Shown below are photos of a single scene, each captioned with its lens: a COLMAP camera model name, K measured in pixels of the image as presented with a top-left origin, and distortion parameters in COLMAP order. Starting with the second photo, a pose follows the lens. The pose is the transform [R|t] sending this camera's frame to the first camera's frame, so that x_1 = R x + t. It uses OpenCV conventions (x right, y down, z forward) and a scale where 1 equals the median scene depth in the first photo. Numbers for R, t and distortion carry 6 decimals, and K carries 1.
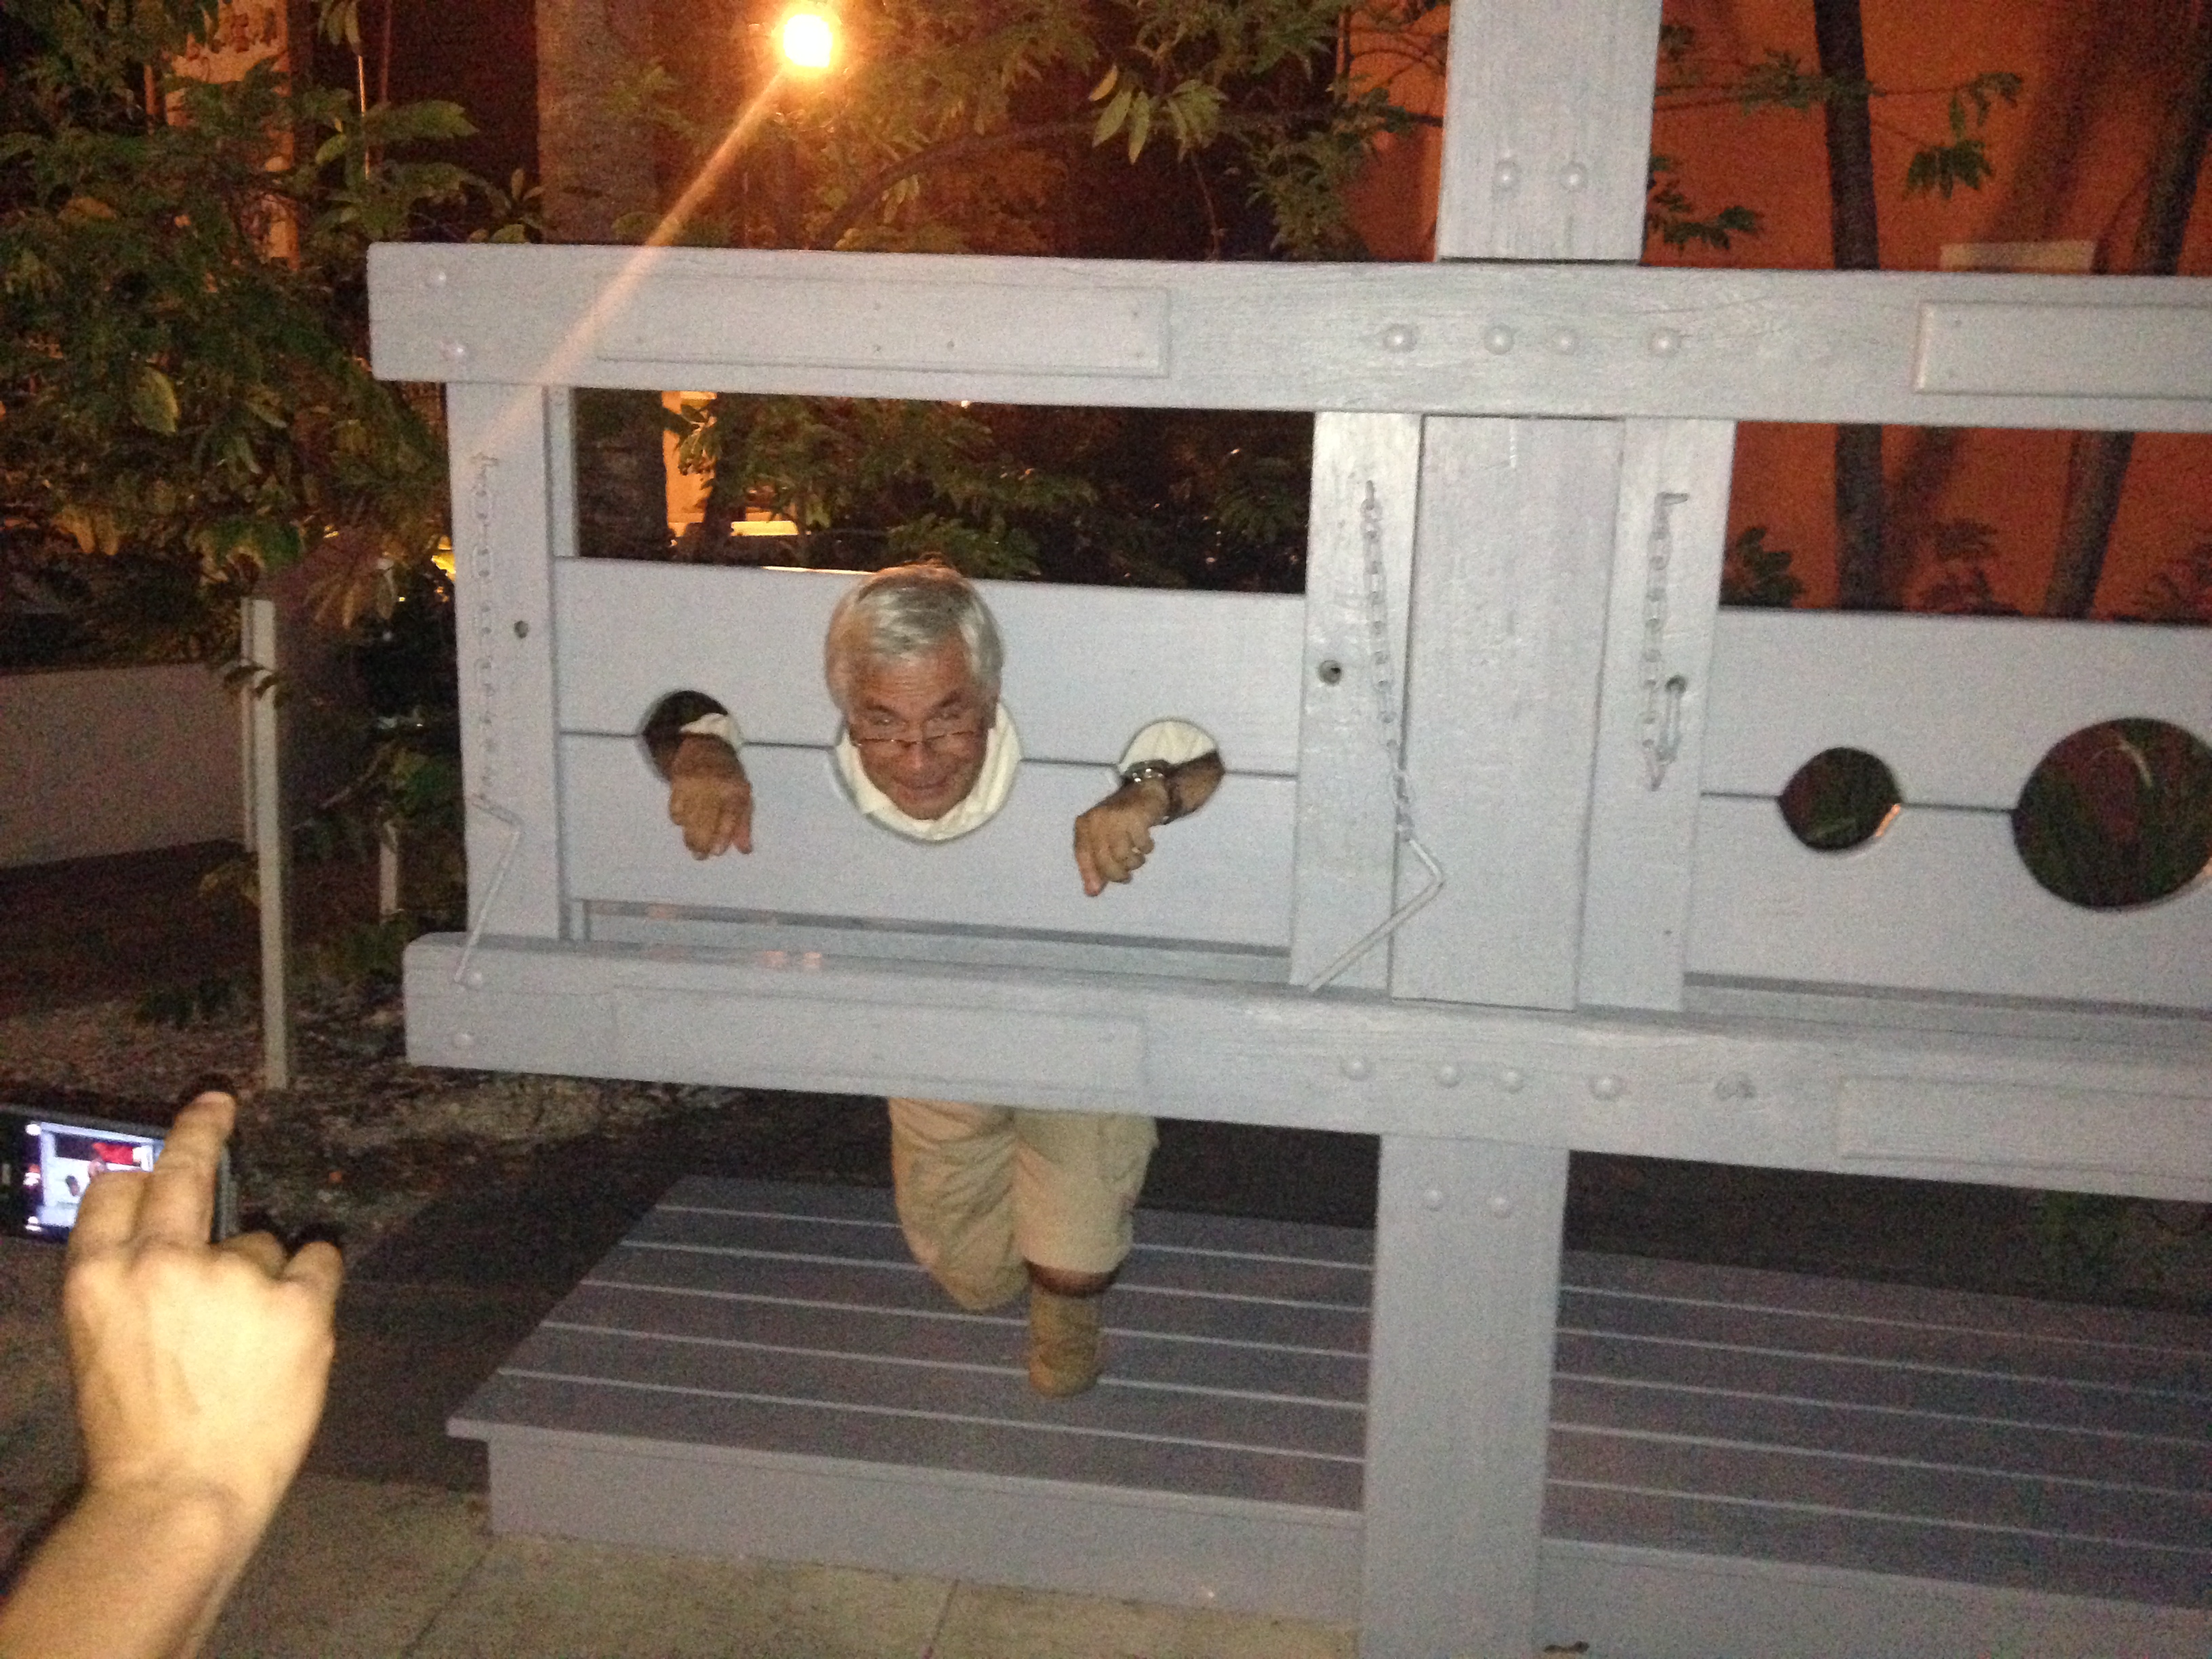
lens RADIAL K [[2035.1, 0, 1106.0], [0, 2035.1, 829.5], [0, 0, 1]] dist [0.006127, -0.003675]
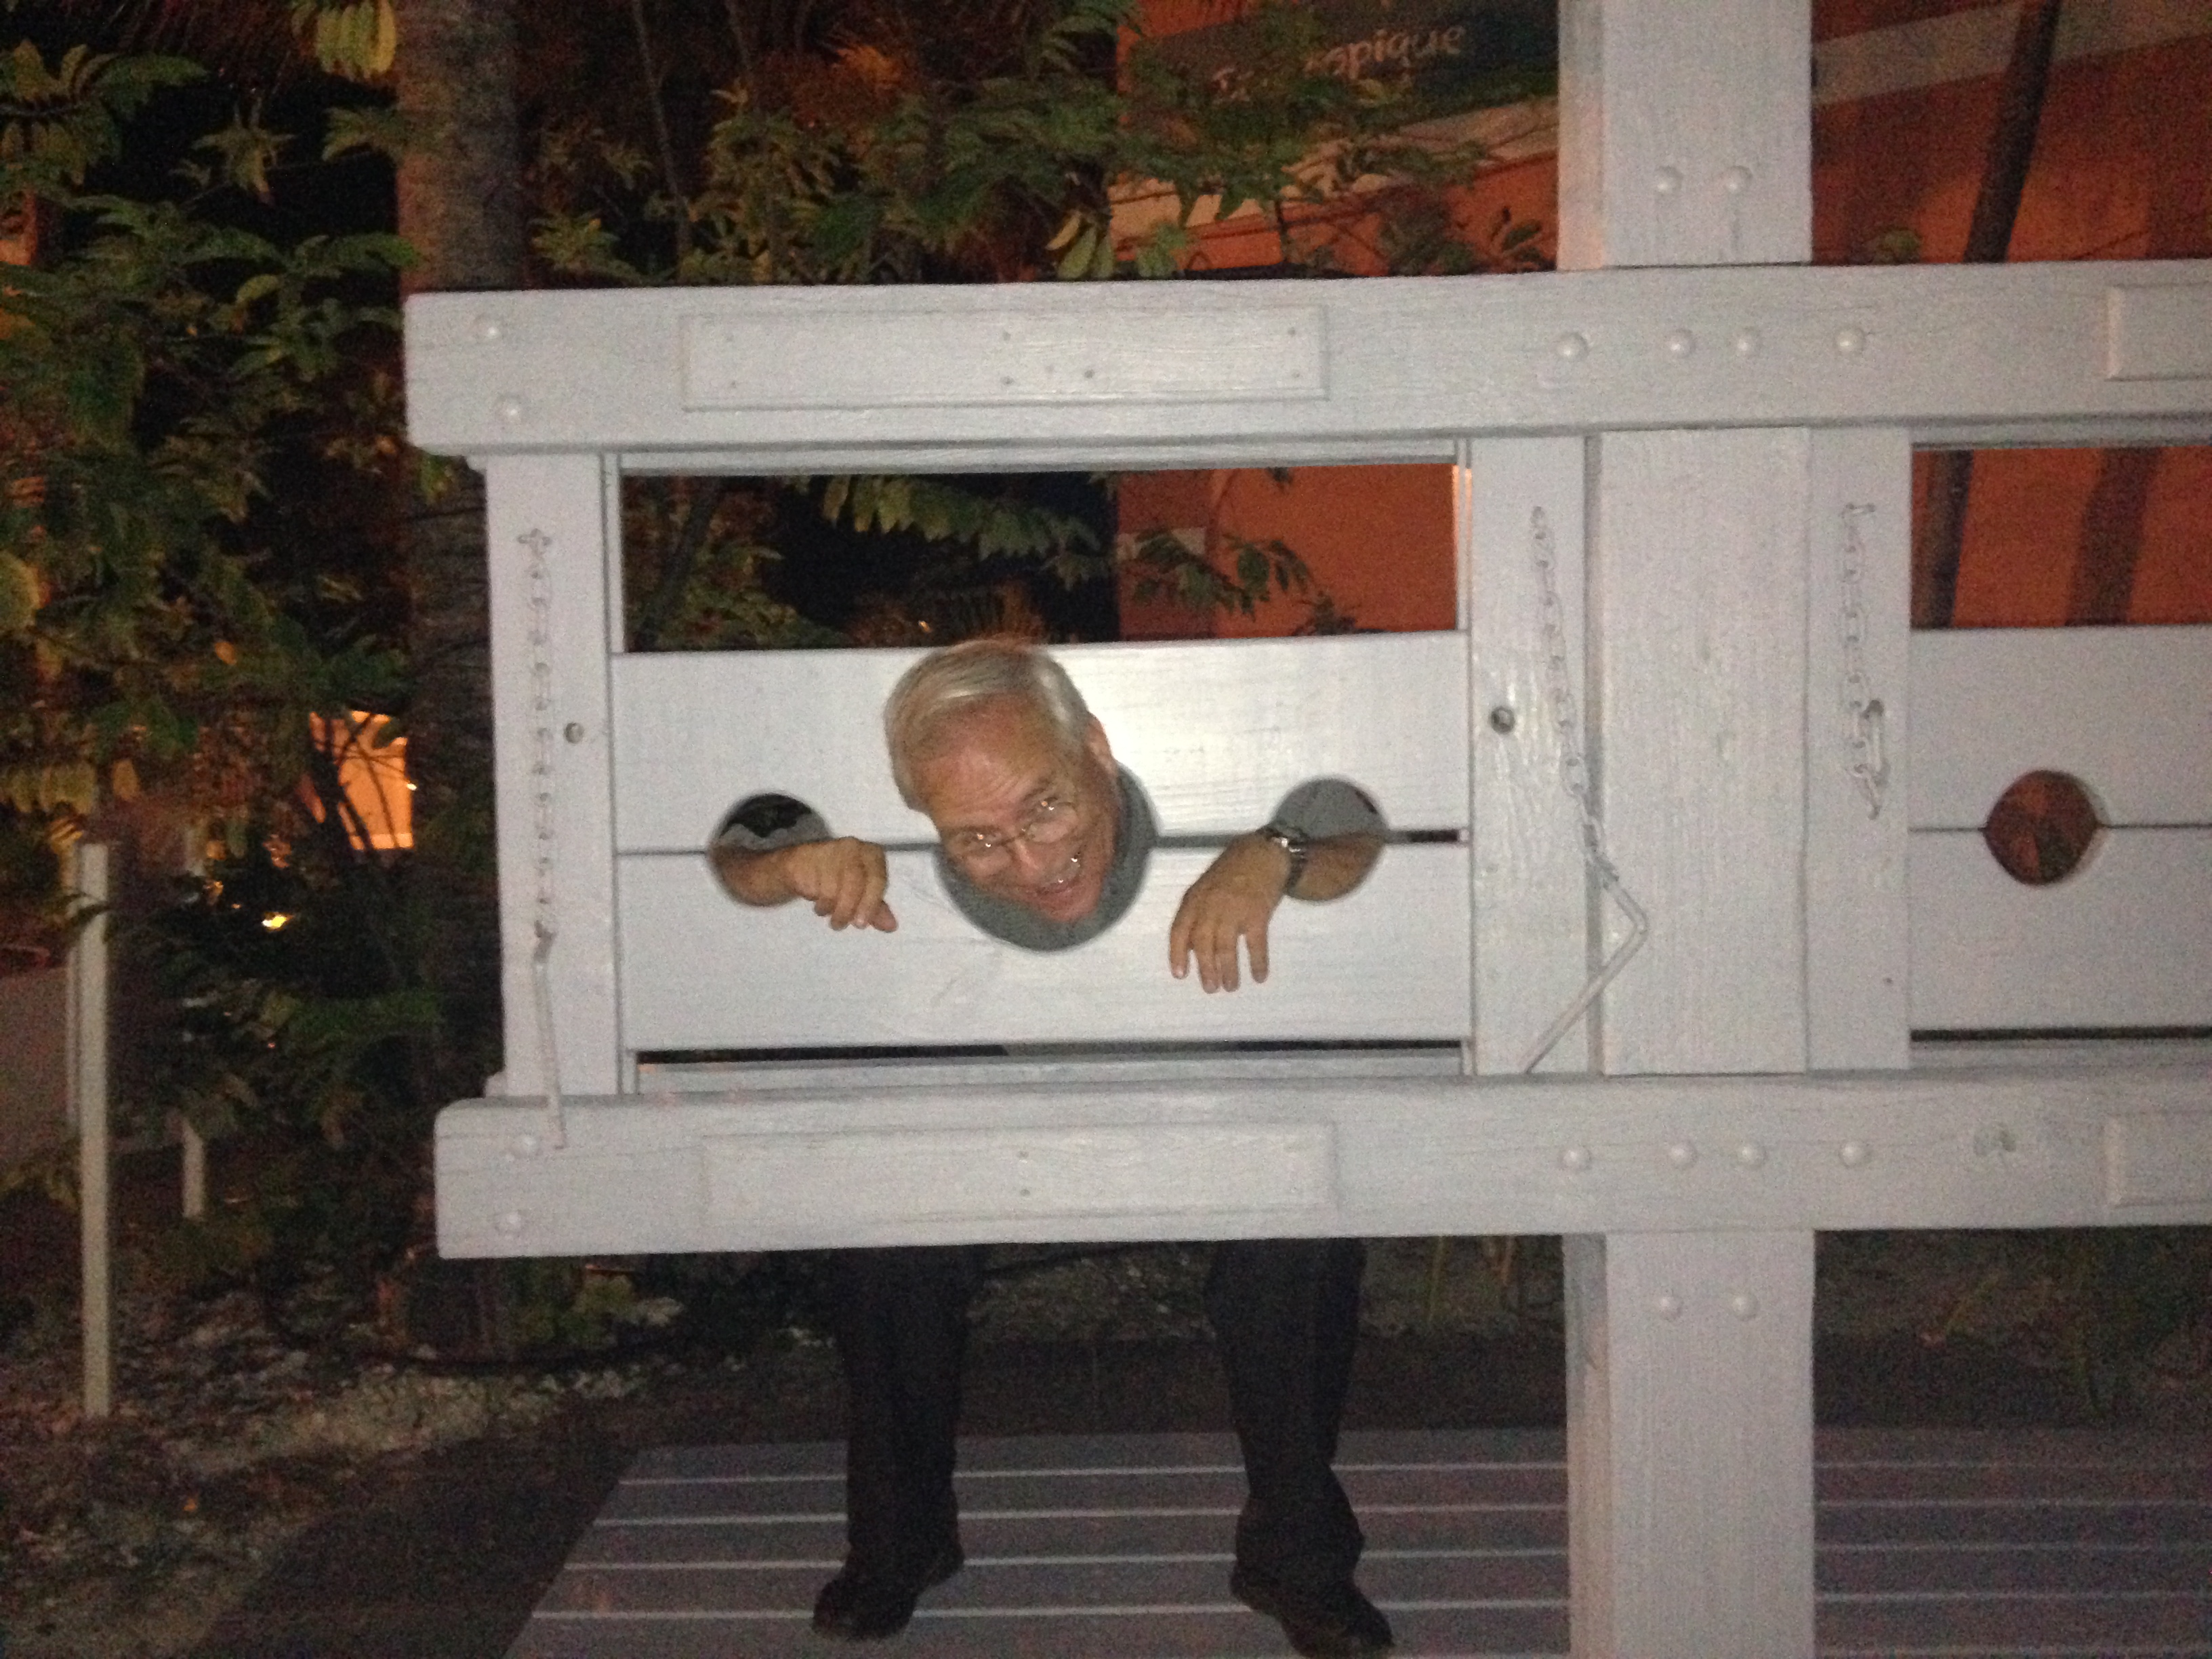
lens RADIAL K [[2059.2, 0, 1106.0], [0, 2059.2, 829.5], [0, 0, 1]] dist [0.001631, 0.002686]
pose [[0.989168, -0.051258, 0.137549, -0.178917], [0.072632, 0.985212, -0.155184, 0.092305], [-0.127561, 0.163494, 0.978263, 0.115832]]
